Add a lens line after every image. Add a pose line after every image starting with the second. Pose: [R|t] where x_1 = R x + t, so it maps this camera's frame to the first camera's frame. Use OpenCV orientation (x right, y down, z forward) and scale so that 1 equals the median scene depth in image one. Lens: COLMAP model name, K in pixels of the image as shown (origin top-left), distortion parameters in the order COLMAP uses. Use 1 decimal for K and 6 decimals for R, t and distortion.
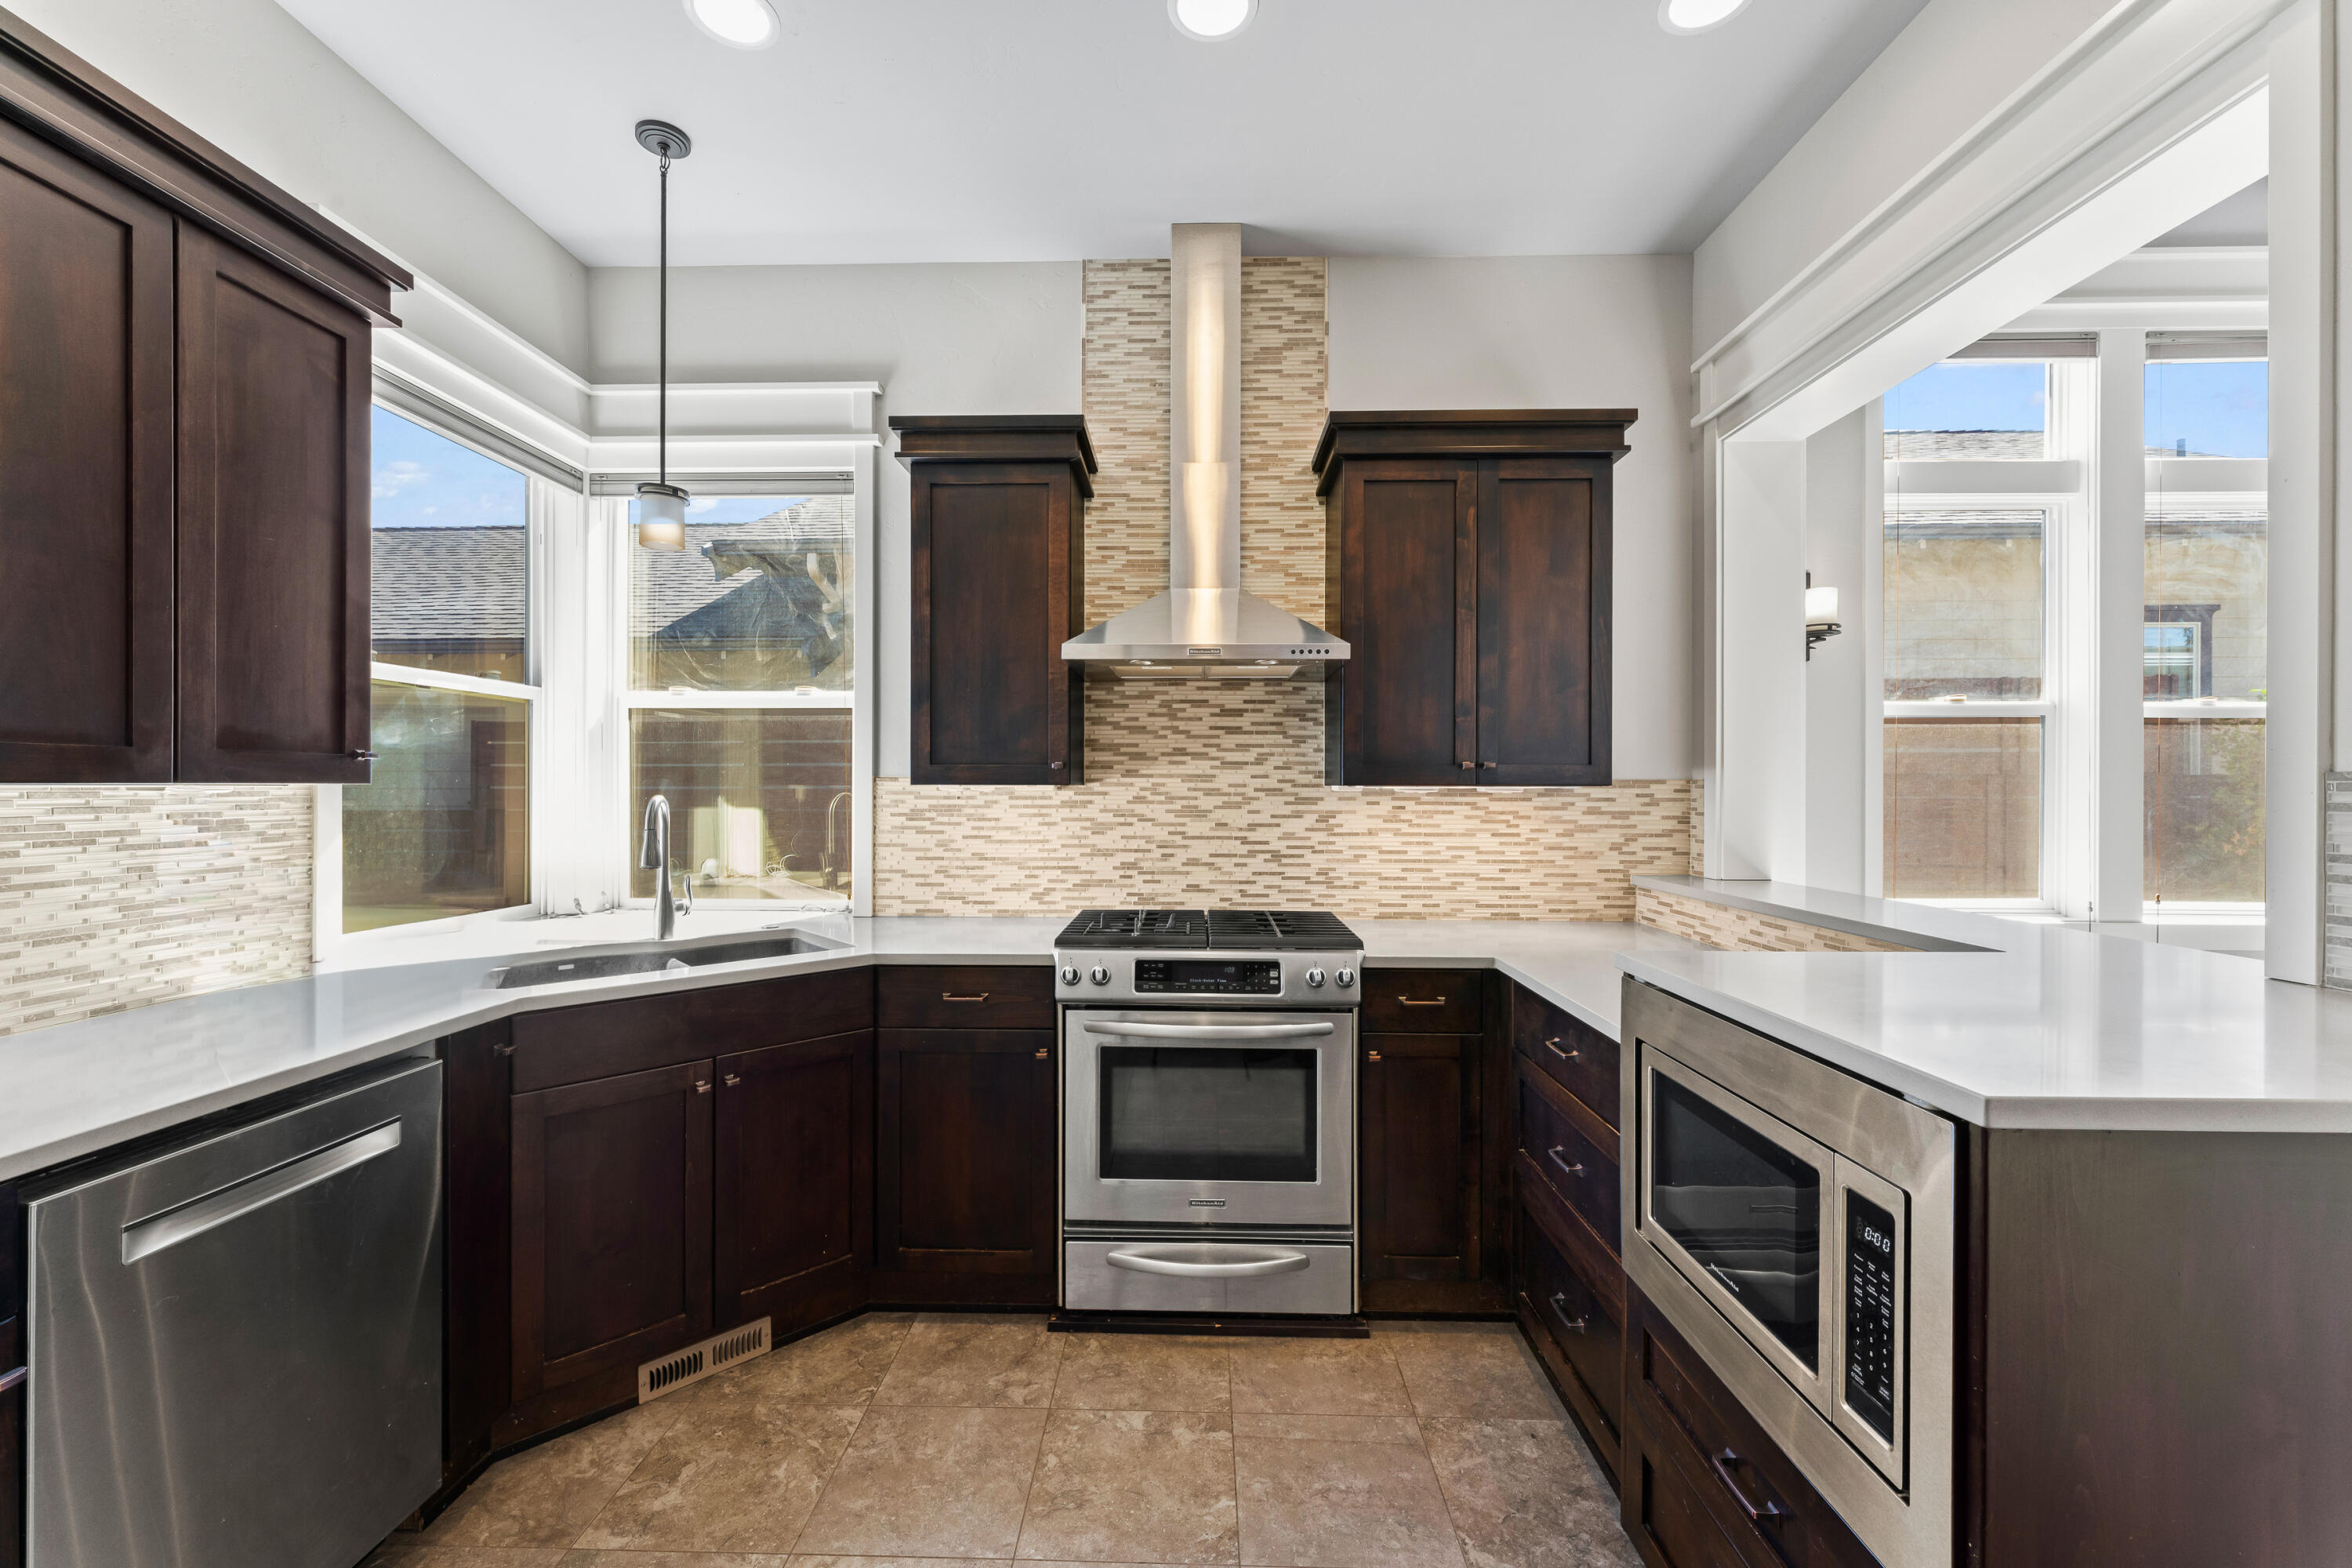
lens RADIAL K [[938.6, 0, 1178.4], [0, 938.6, 787.7], [0, 0, 1]] dist [-0.000781, -0.001057]
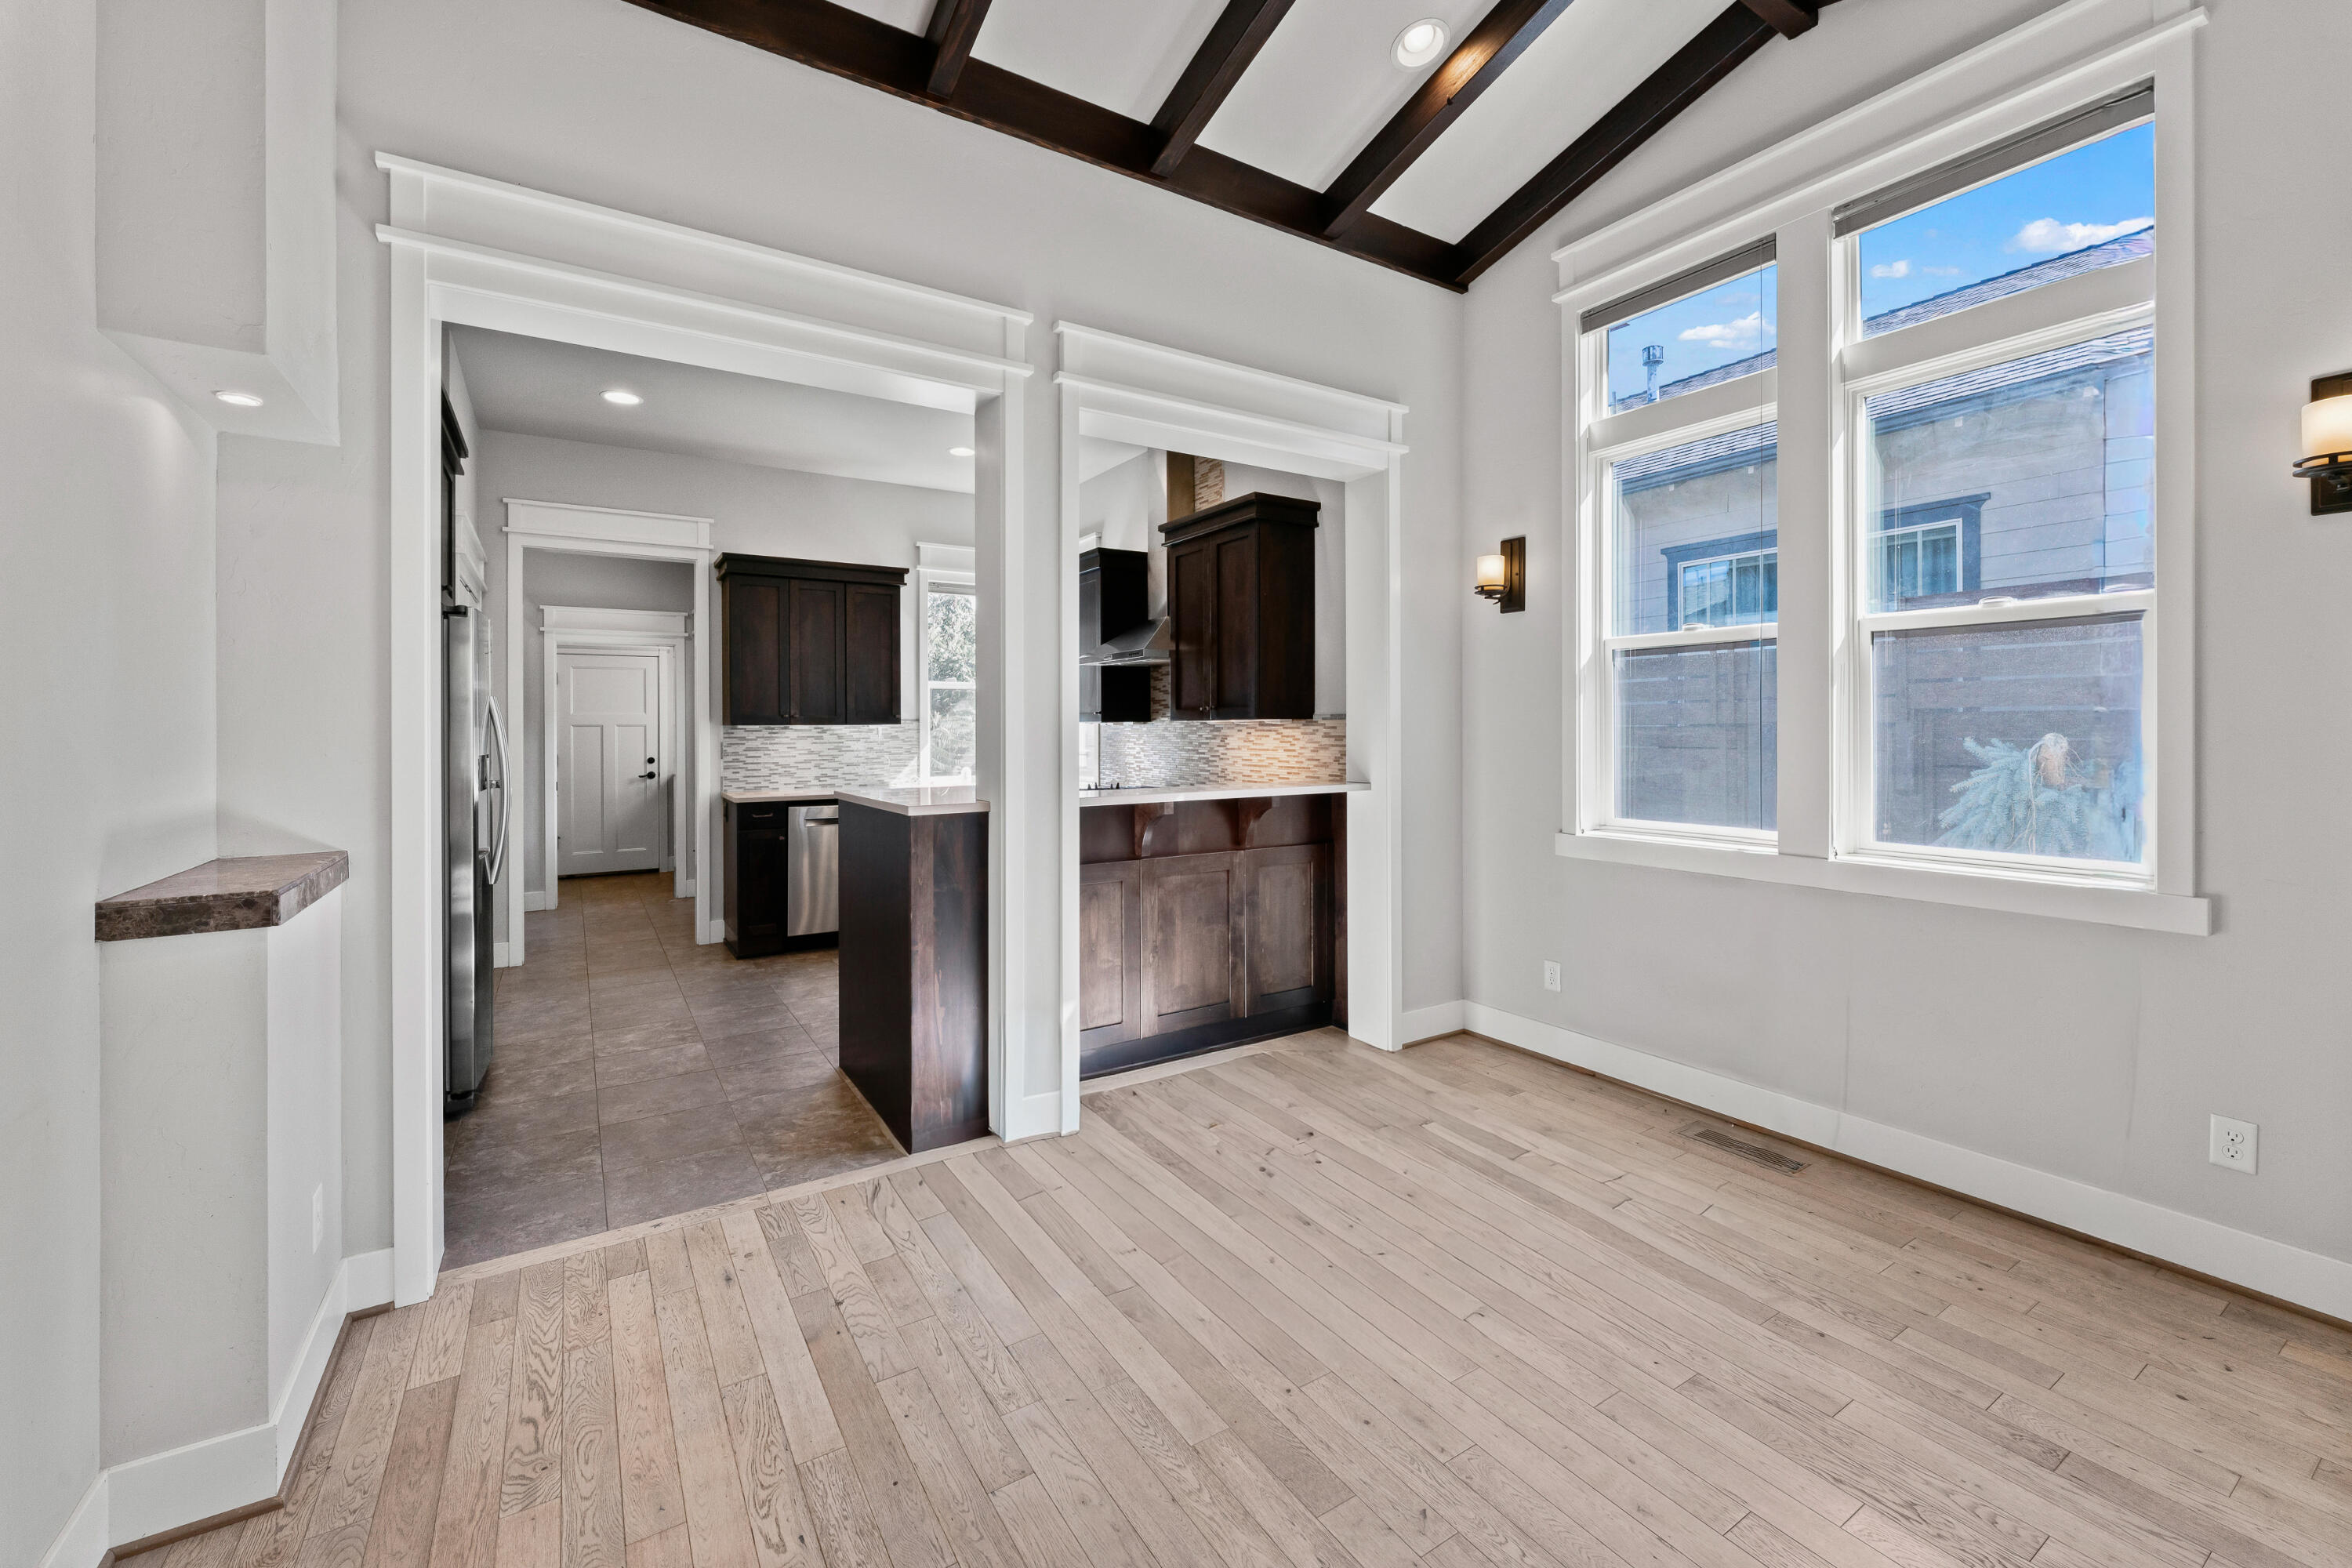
lens RADIAL K [[938.6, 0, 1162.9], [0, 938.6, 723.4], [0, 0, 1]] dist [-0.000781, -0.001057]
pose [[0.559597, -0.009608, -0.828709, 1.498092], [0.006349, 0.999953, -0.007306, 0.014950], [0.828740, -0.001173, 0.559632, -0.051016]]
